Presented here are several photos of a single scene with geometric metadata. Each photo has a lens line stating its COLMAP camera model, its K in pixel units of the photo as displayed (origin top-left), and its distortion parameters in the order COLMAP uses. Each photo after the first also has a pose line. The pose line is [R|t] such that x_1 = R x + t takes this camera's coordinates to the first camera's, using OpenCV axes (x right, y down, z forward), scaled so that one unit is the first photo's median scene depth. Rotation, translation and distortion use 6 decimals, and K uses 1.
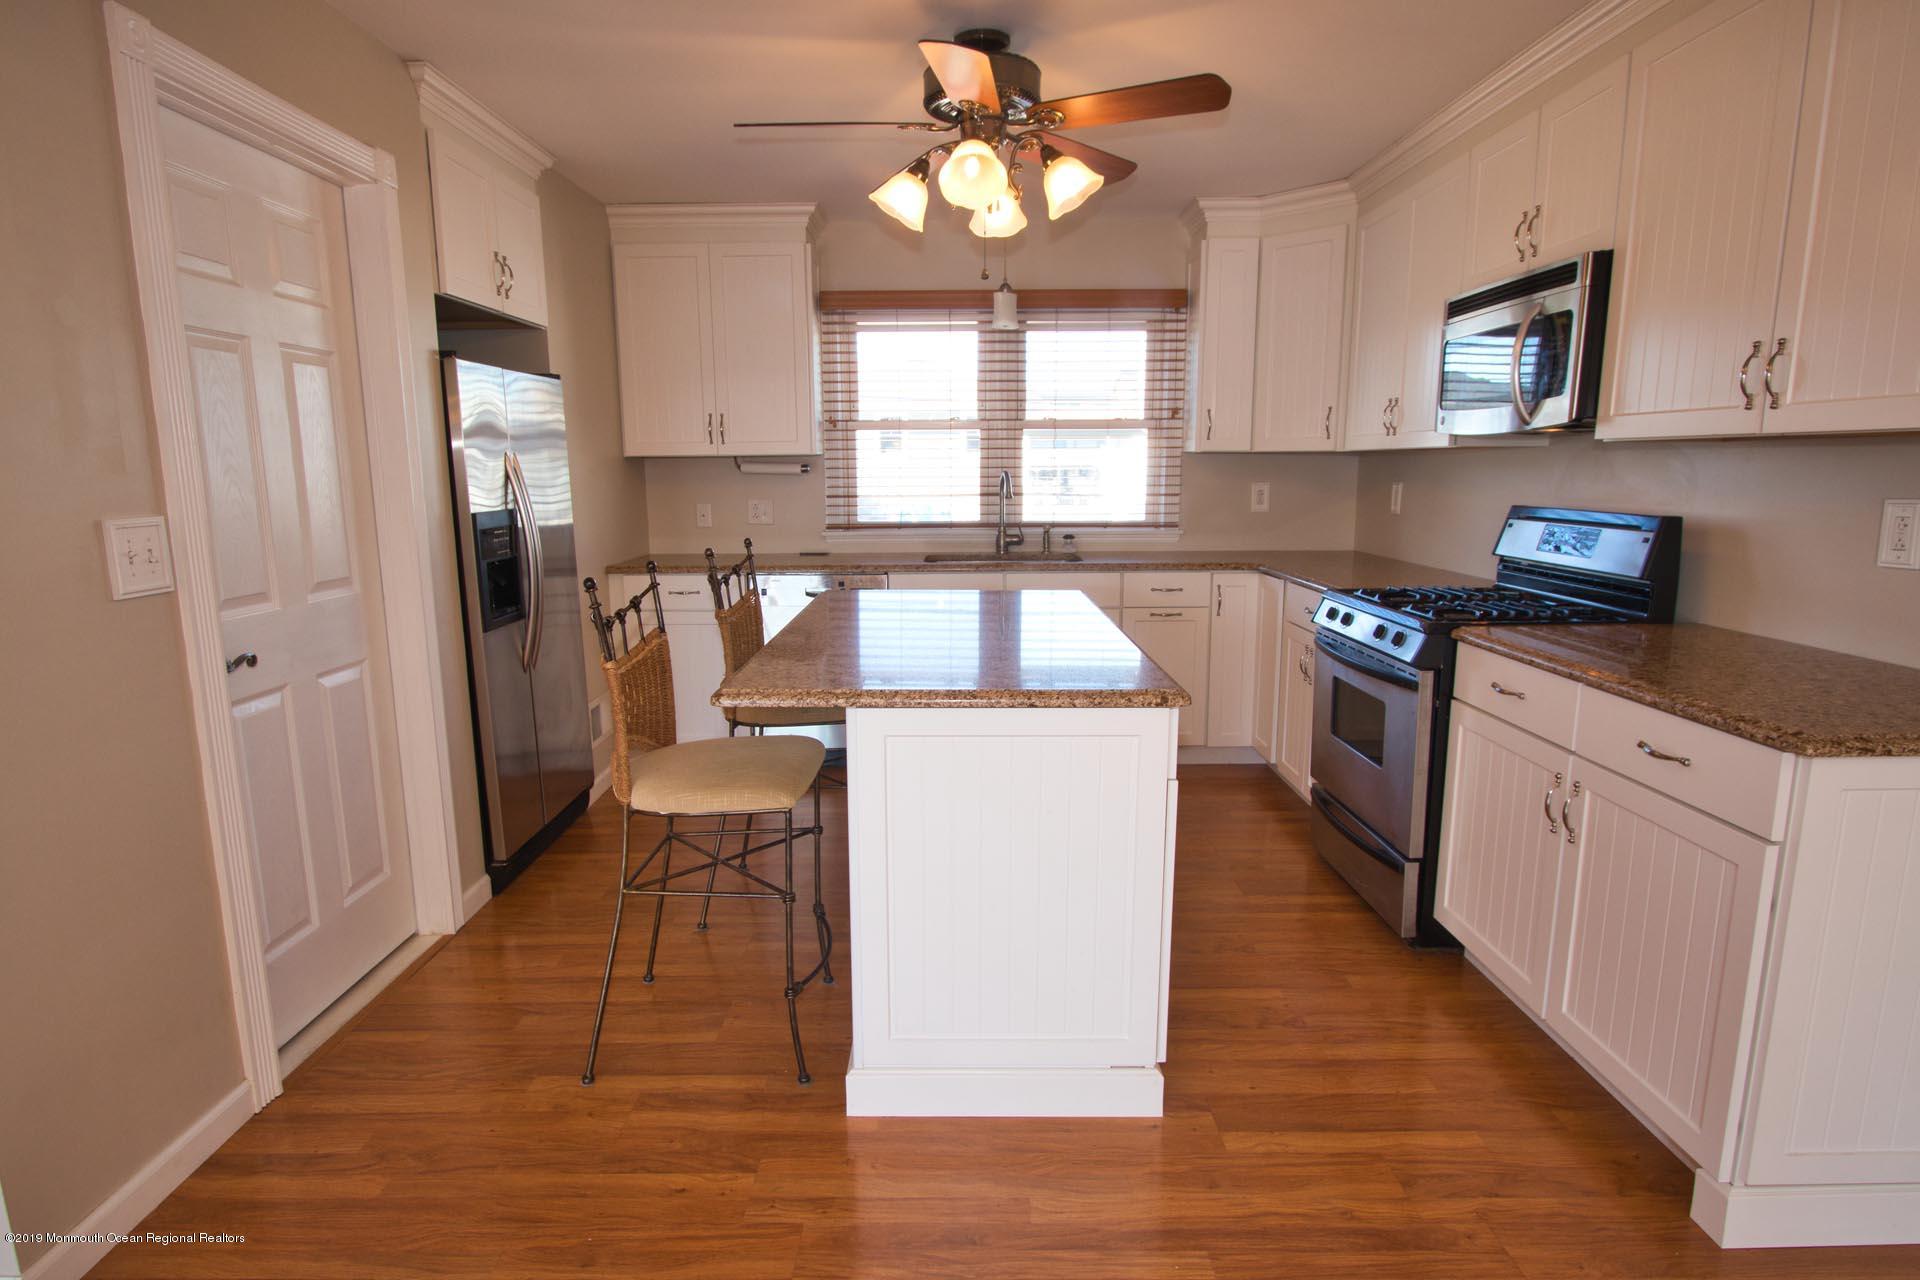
lens RADIAL K [[1022.2, 0, 953.8], [0, 1022.2, 647.0], [0, 0, 1]] dist [-0.019794, 0.006231]
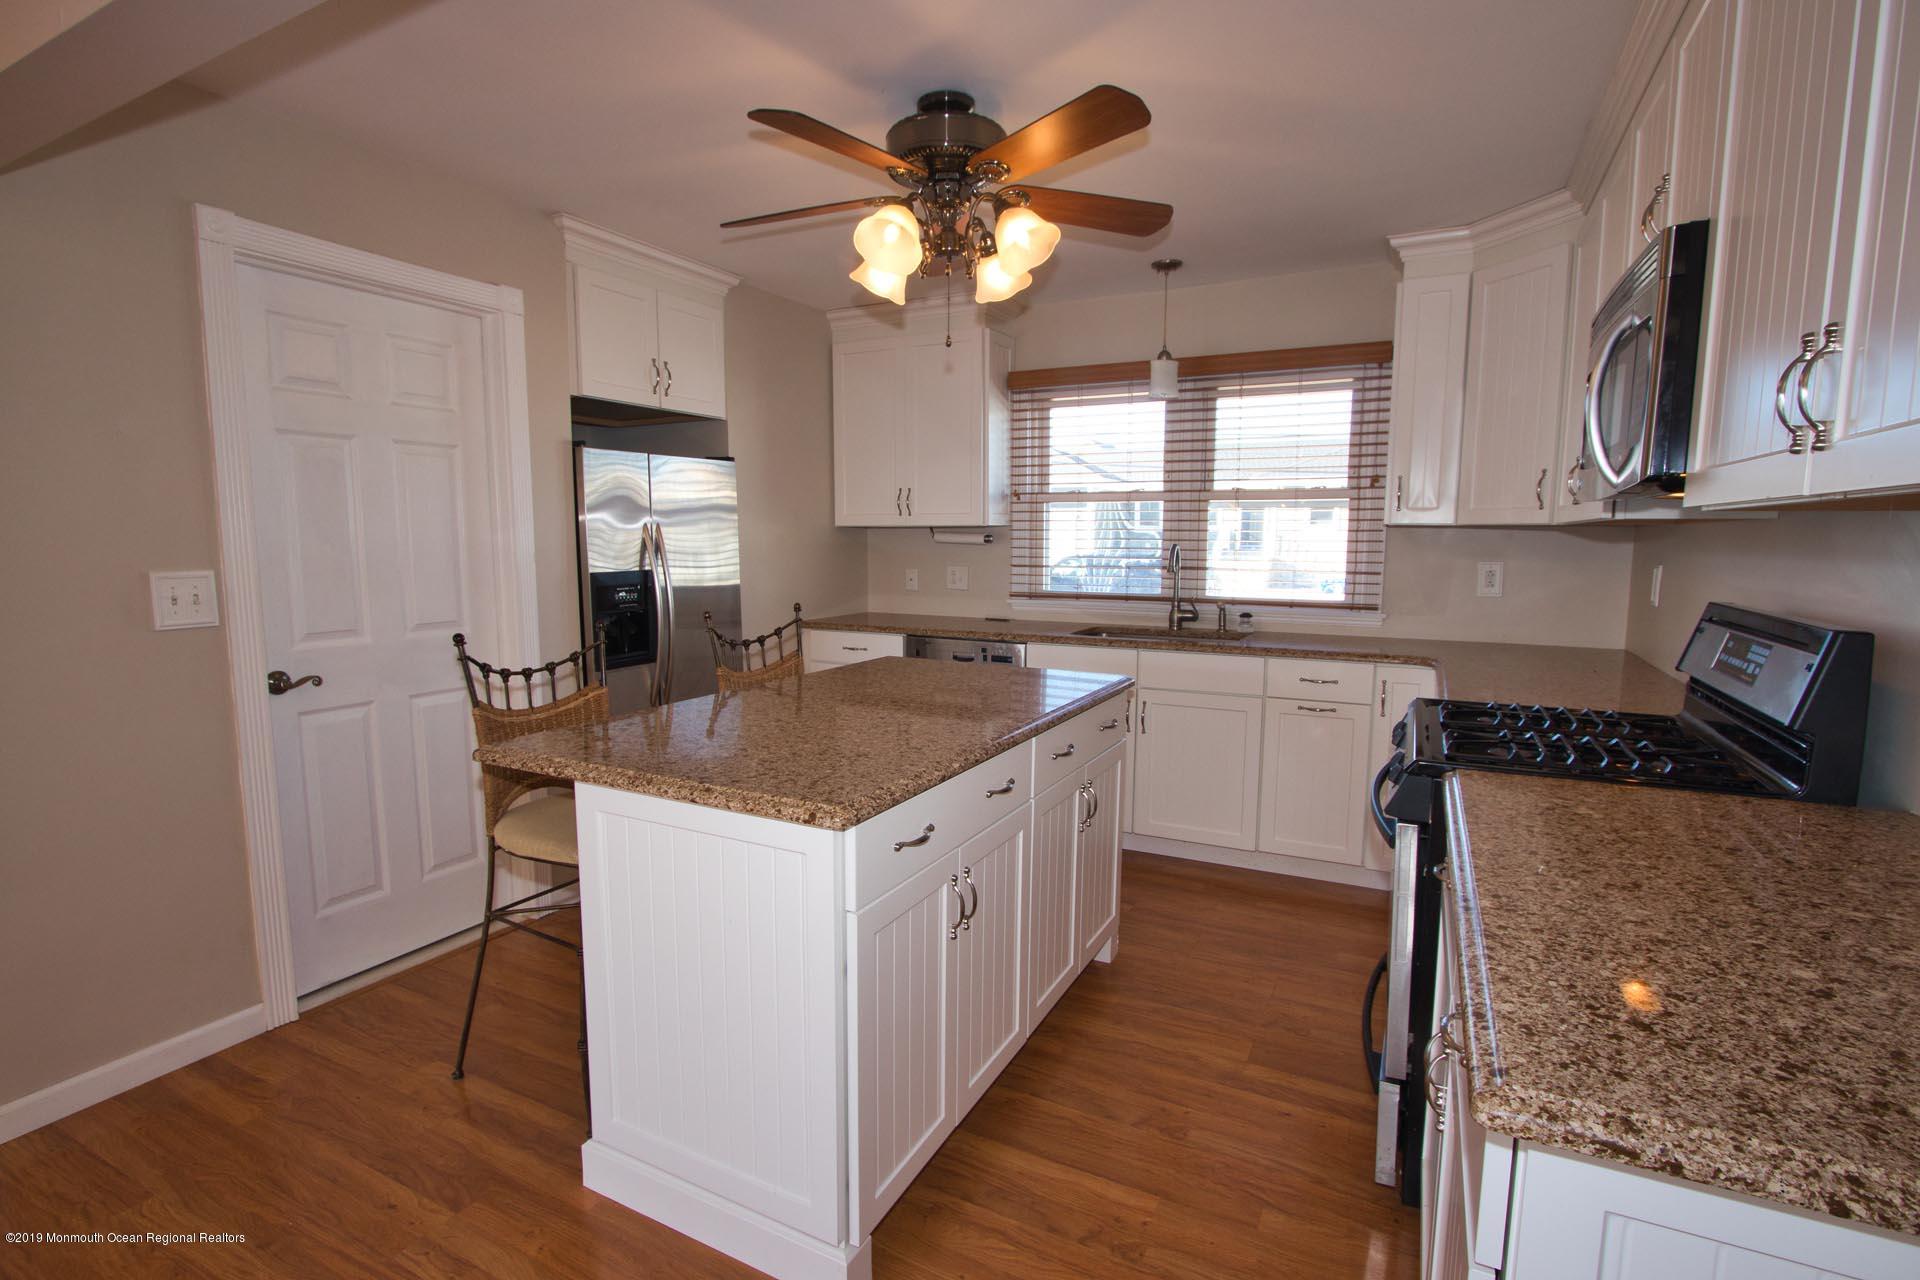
lens RADIAL K [[914.1, 0, 957.8], [0, 914.1, 647.6], [0, 0, 1]] dist [-0.014437, 0.002126]
pose [[0.889144, 0.064495, -0.453061, 0.367067], [-0.087934, 0.995649, -0.030840, -0.042794], [0.449100, 0.067260, 0.890946, 0.208924]]
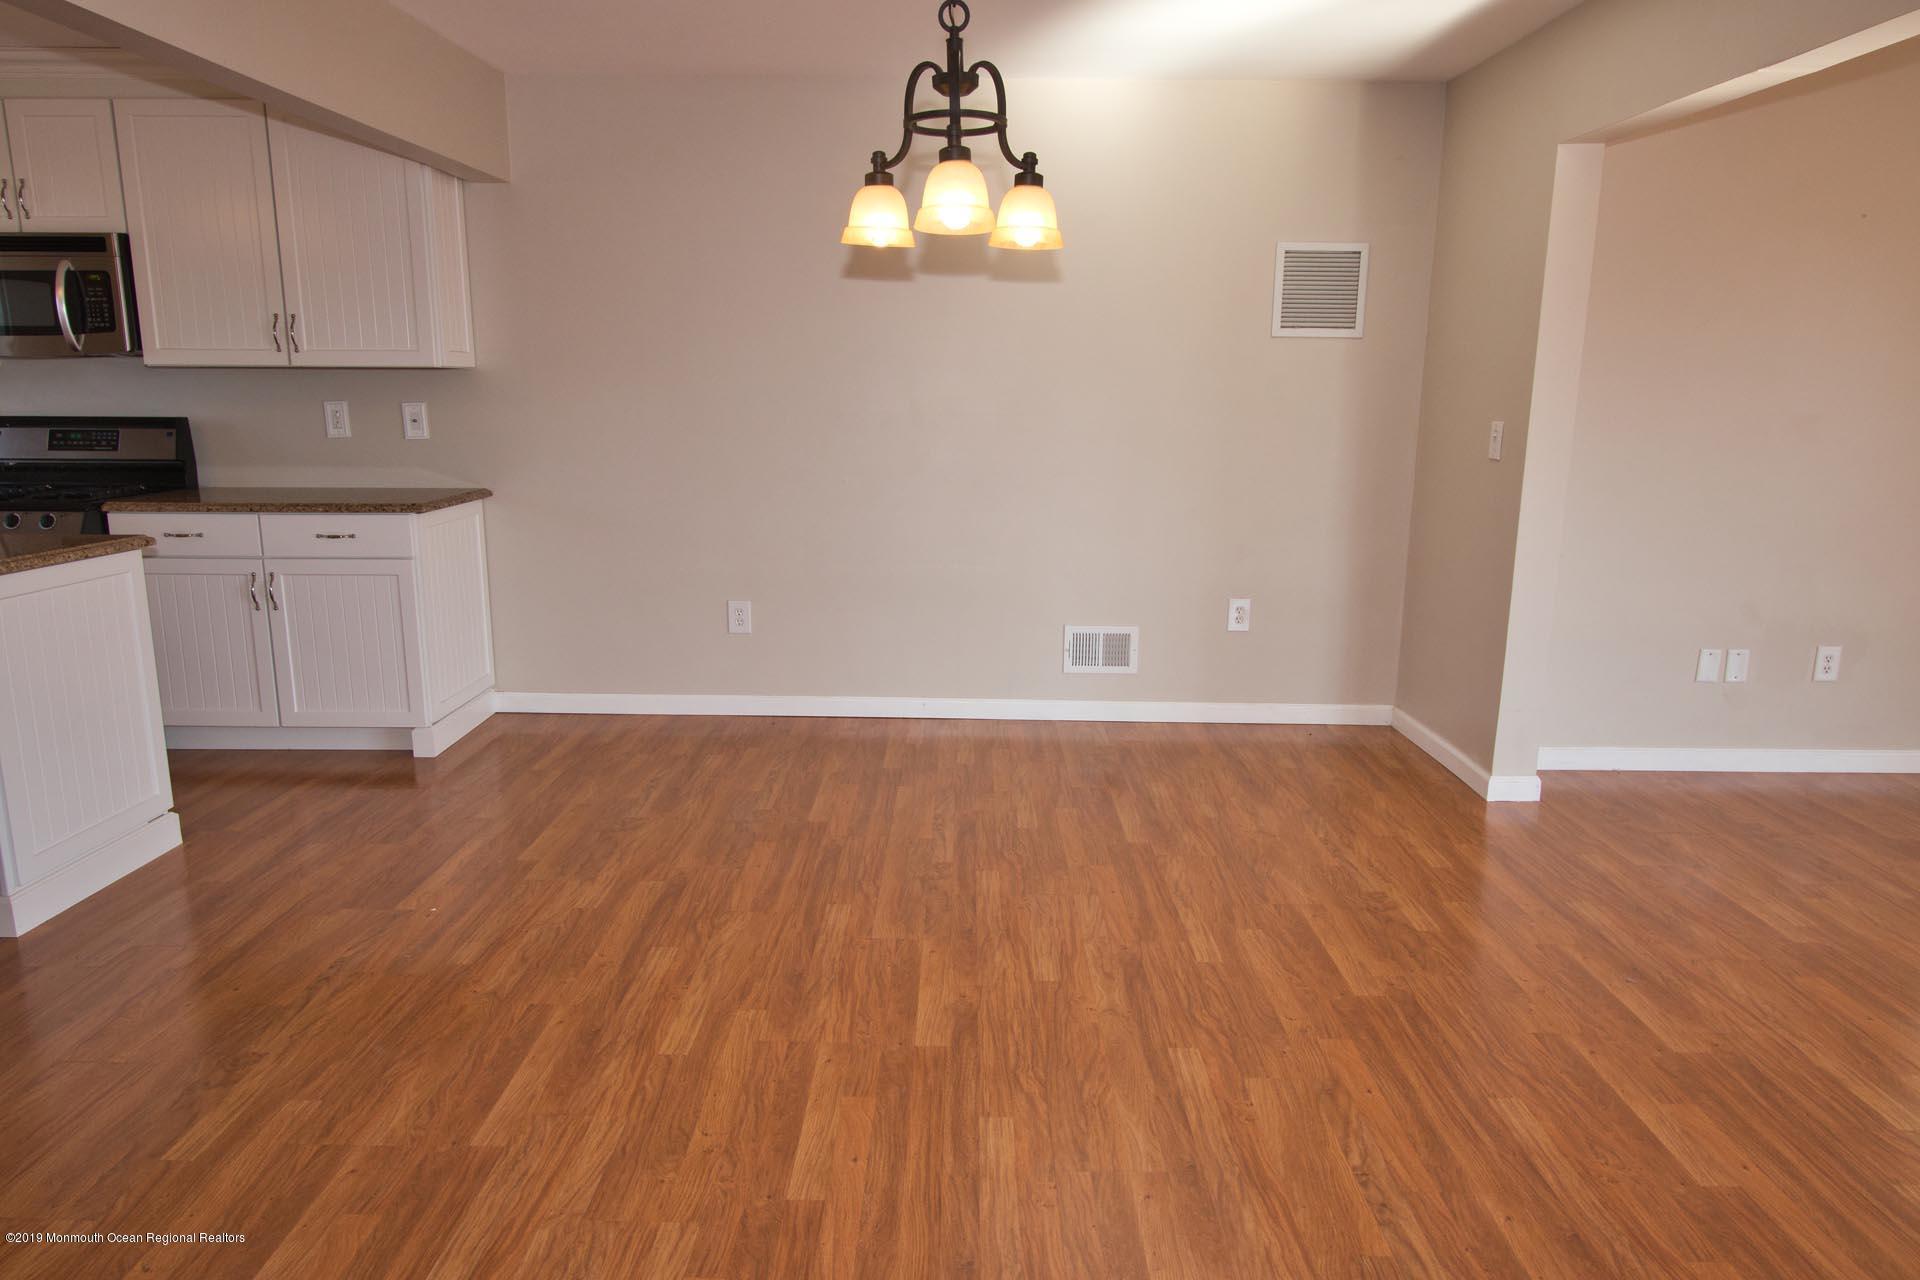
lens RADIAL K [[1291.6, 0, 965.2], [0, 1291.6, 648.4], [0, 0, 1]] dist [0.002424, -0.001504]
pose [[0.005149, -0.193795, 0.981029, -0.935450], [0.170739, 0.966806, 0.190089, 0.027405], [-0.985303, 0.166521, 0.038066, -0.117125]]
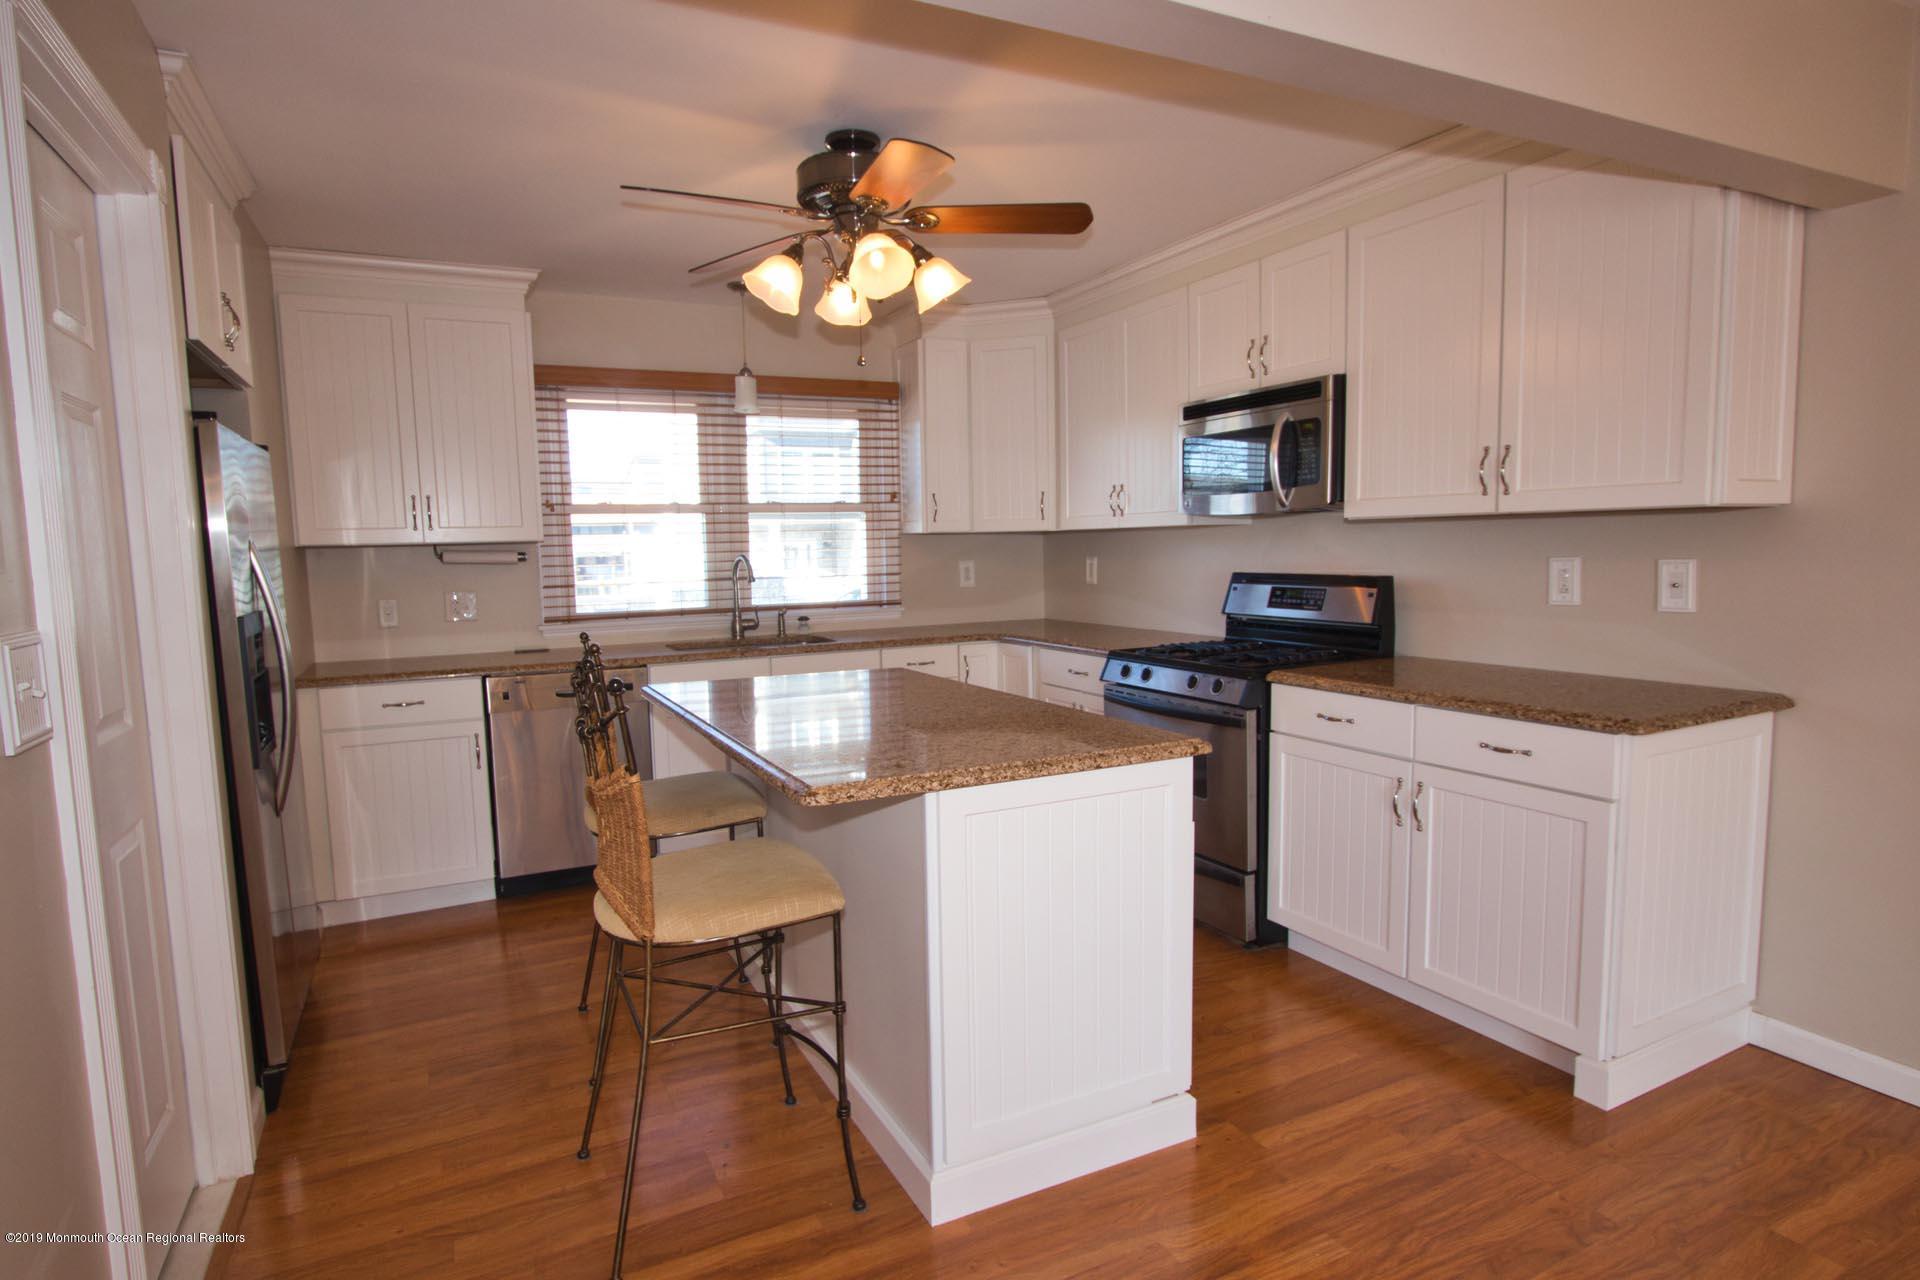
lens RADIAL K [[1022.2, 0, 947.1], [0, 1022.2, 648.7], [0, 0, 1]] dist [-0.019794, 0.006231]
pose [[0.894349, -0.059942, 0.443336, -0.297386], [0.095083, 0.993811, -0.057443, -0.010590], [-0.437149, 0.093528, 0.894513, 0.062407]]
